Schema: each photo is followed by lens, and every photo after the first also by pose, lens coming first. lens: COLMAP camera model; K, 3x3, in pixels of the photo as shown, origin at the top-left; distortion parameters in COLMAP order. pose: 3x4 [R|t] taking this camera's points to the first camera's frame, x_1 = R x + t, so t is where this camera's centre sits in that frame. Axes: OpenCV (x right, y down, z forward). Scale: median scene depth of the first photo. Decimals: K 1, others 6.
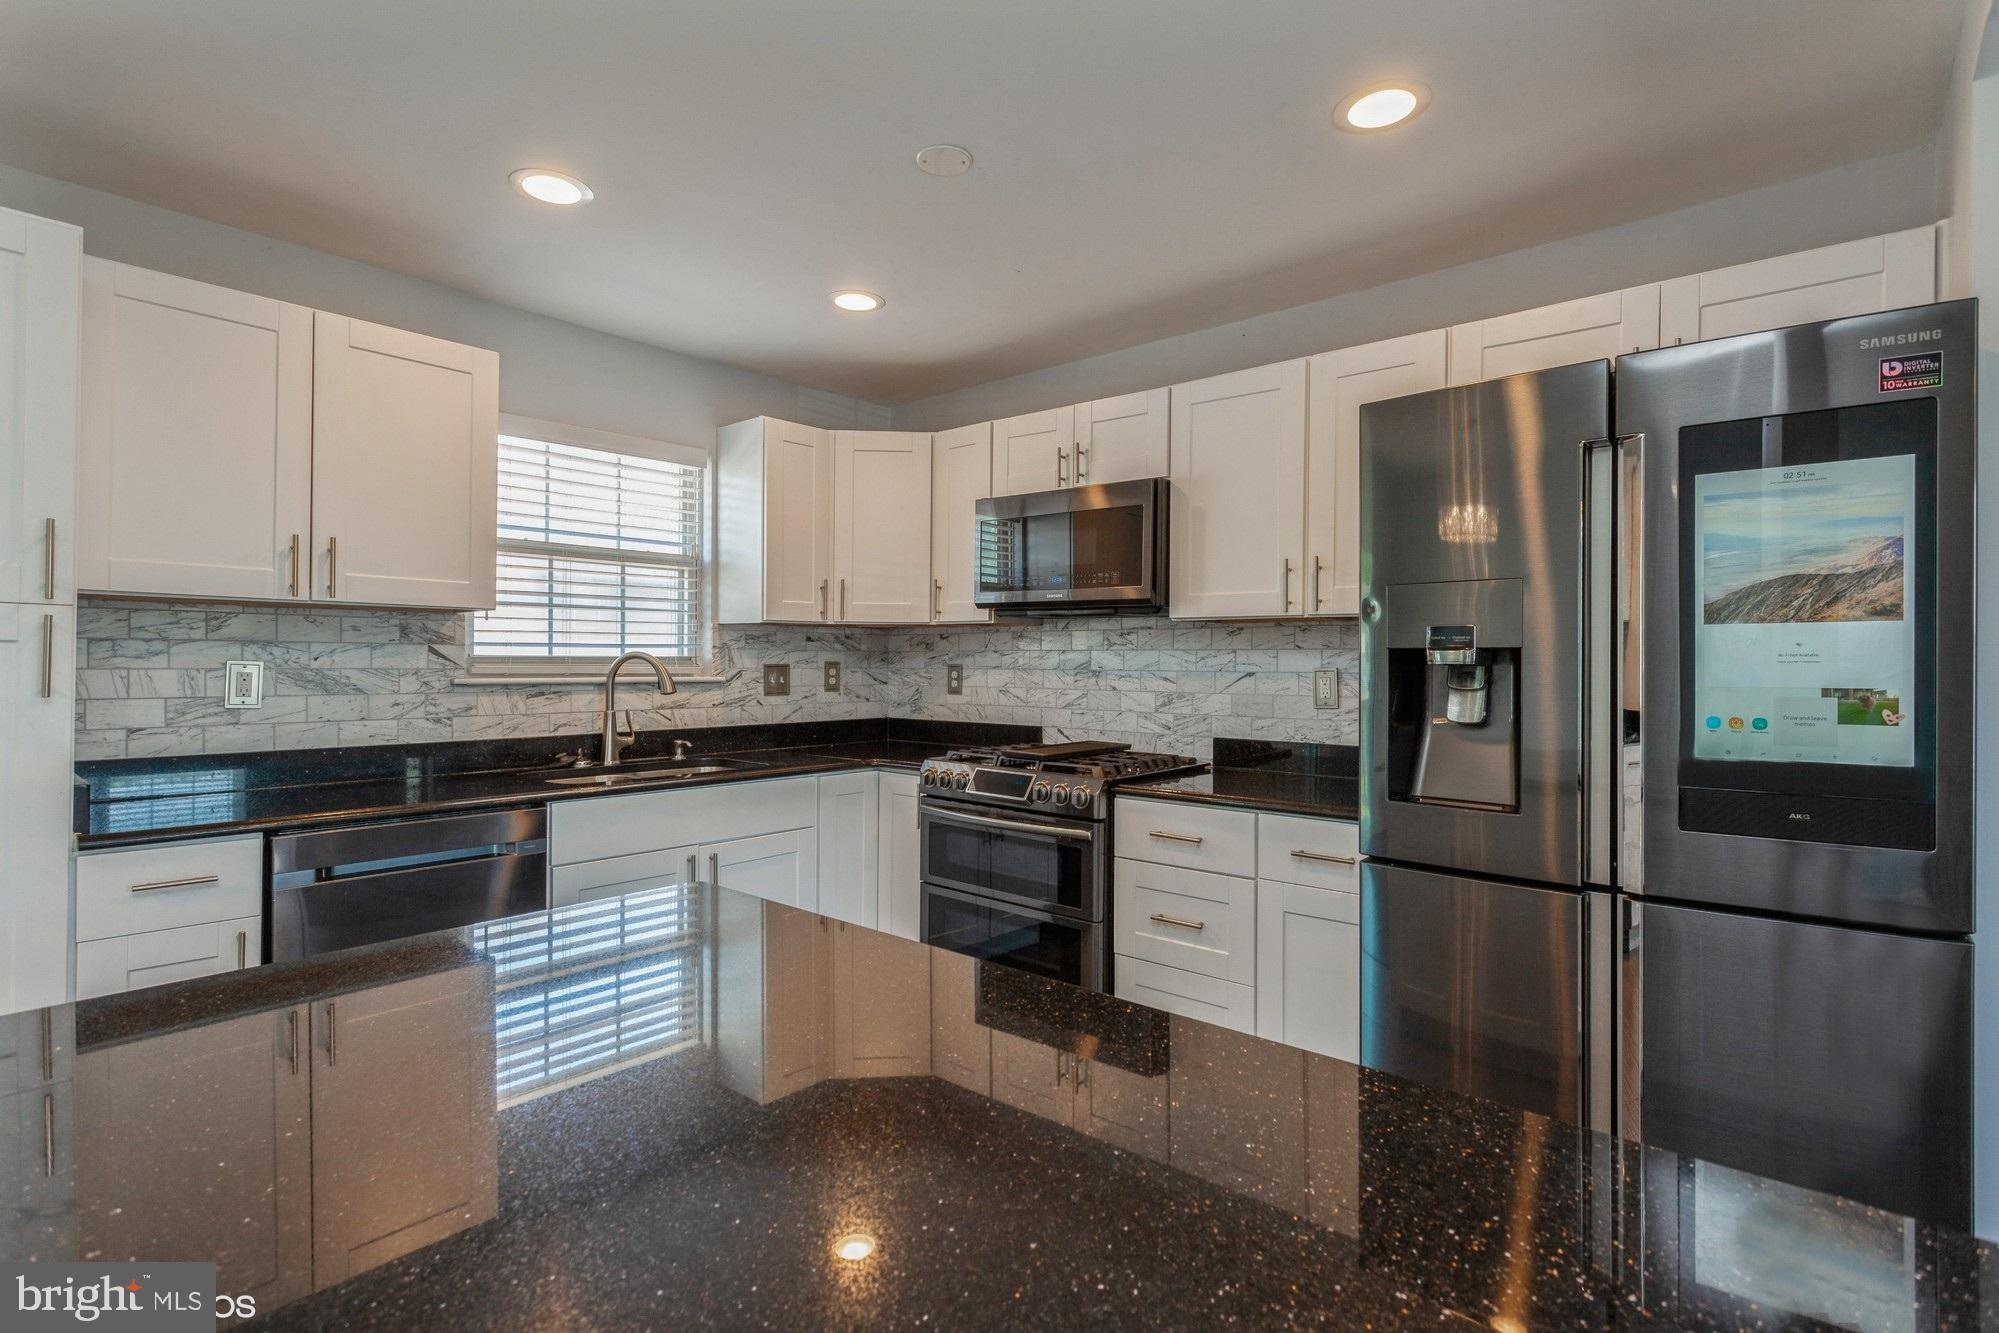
lens RADIAL K [[955.5, 0, 1002.4], [0, 955.5, 661.3], [0, 0, 1]] dist [0.001594, 0.001600]
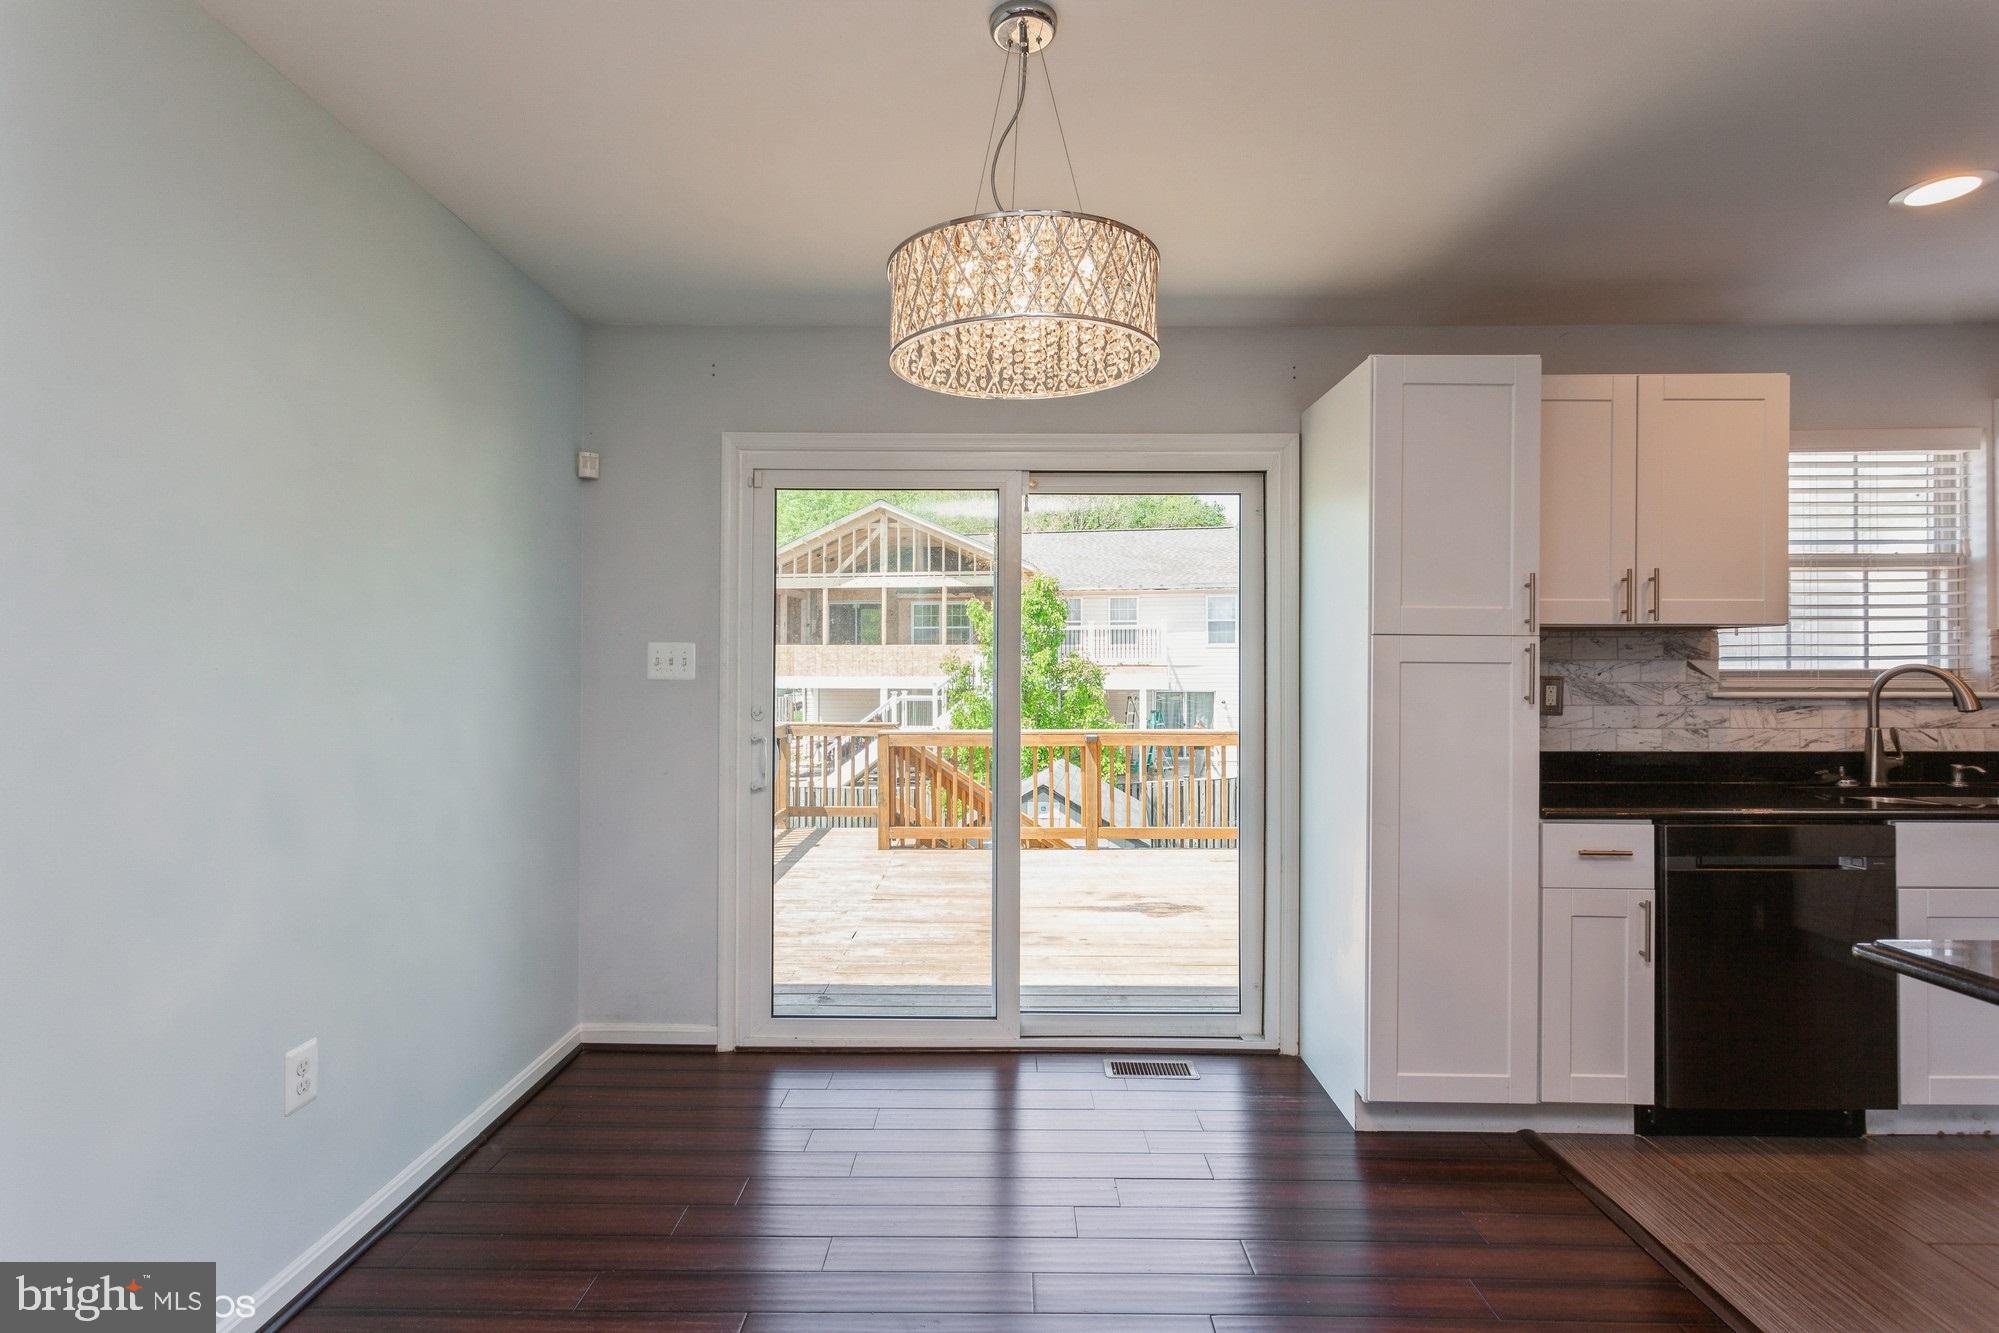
lens RADIAL K [[955.5, 0, 995.8], [0, 955.5, 663.8], [0, 0, 1]] dist [0.001594, 0.001600]
pose [[0.645421, -0.013804, -0.763702, -0.260736], [0.005058, 0.999892, -0.013798, -0.002398], [0.763810, 0.005043, 0.645421, -0.269024]]
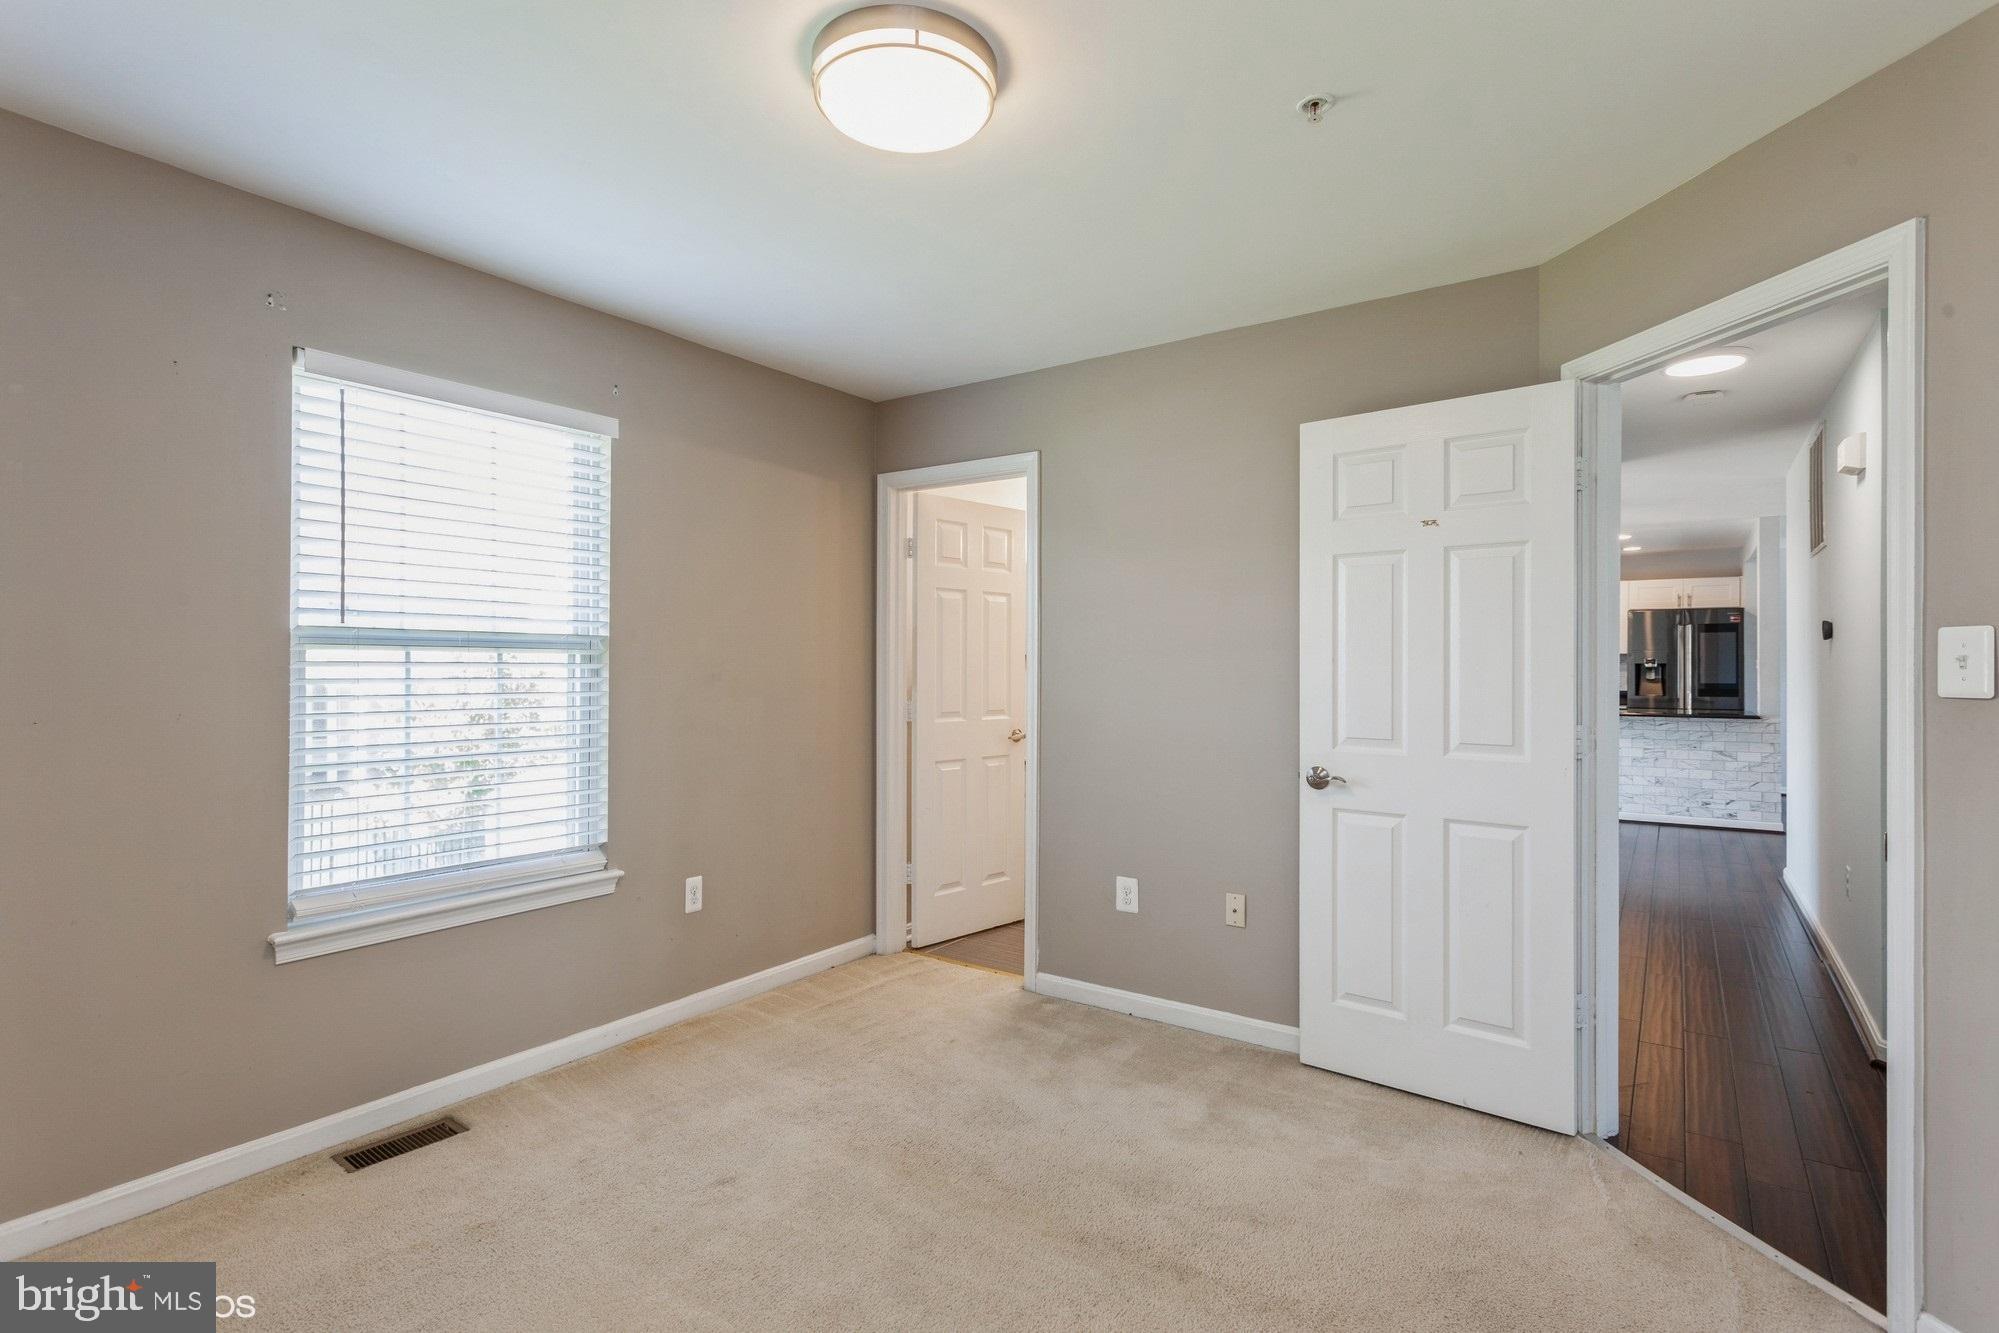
lens RADIAL K [[955.5, 0, 1002.2], [0, 955.5, 659.5], [0, 0, 1]] dist [0.001594, 0.001600]
pose [[0.995055, -0.005001, 0.099204, -1.985909], [0.005310, 0.999982, -0.002845, -0.023097], [-0.099188, 0.003358, 0.995063, -2.124067]]
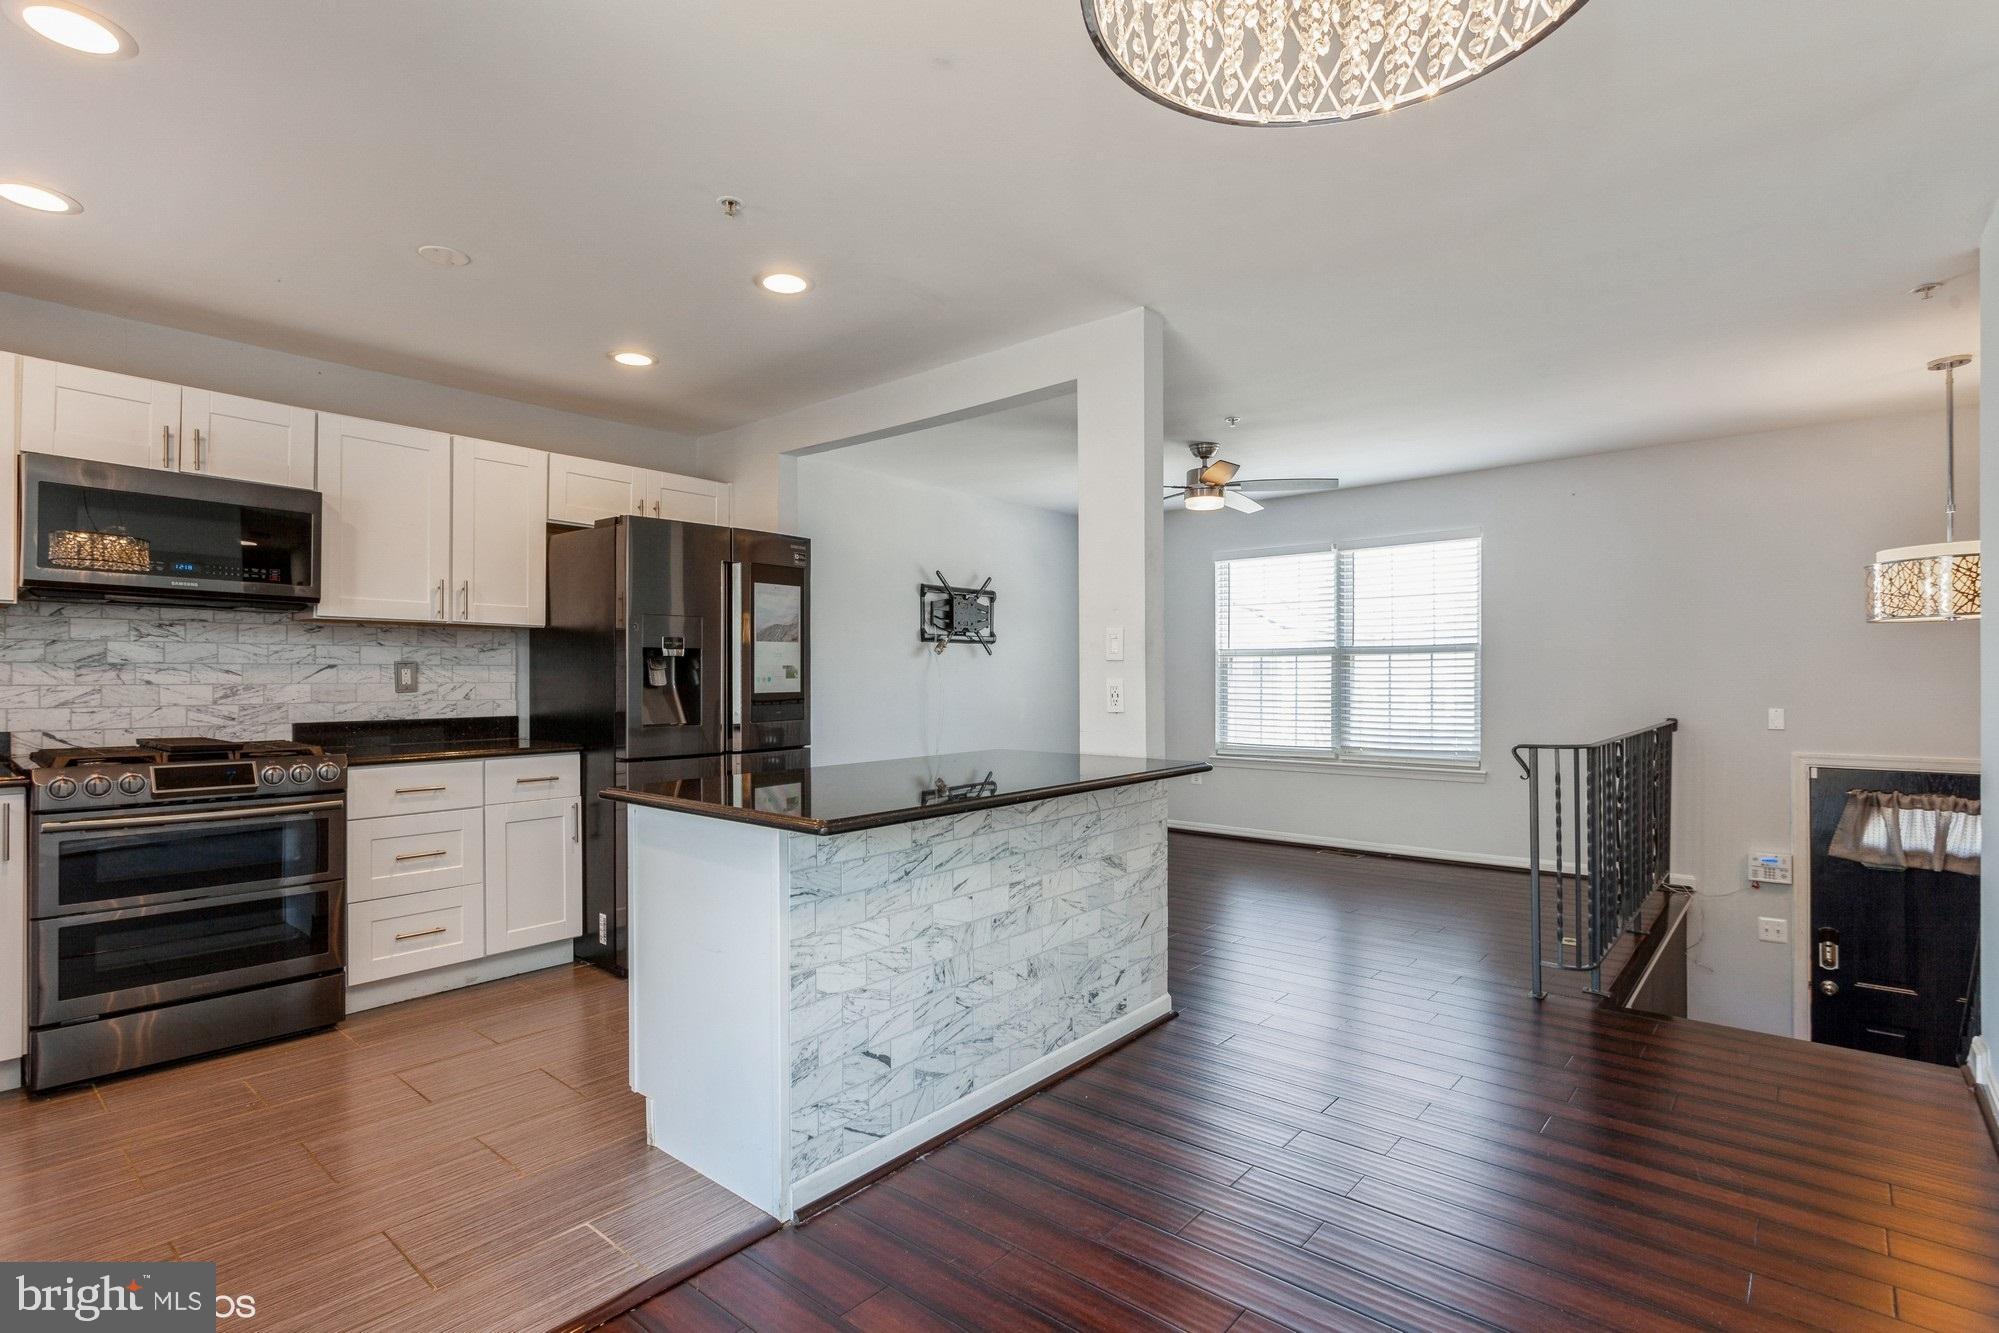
lens RADIAL K [[955.5, 0, 981.2], [0, 955.5, 686.6], [0, 0, 1]] dist [0.001594, 0.001600]
pose [[0.005799, -0.015461, 0.999864, -0.926956], [0.002465, 0.999878, 0.015447, 0.022562], [-0.999980, 0.002375, 0.005836, 0.197206]]
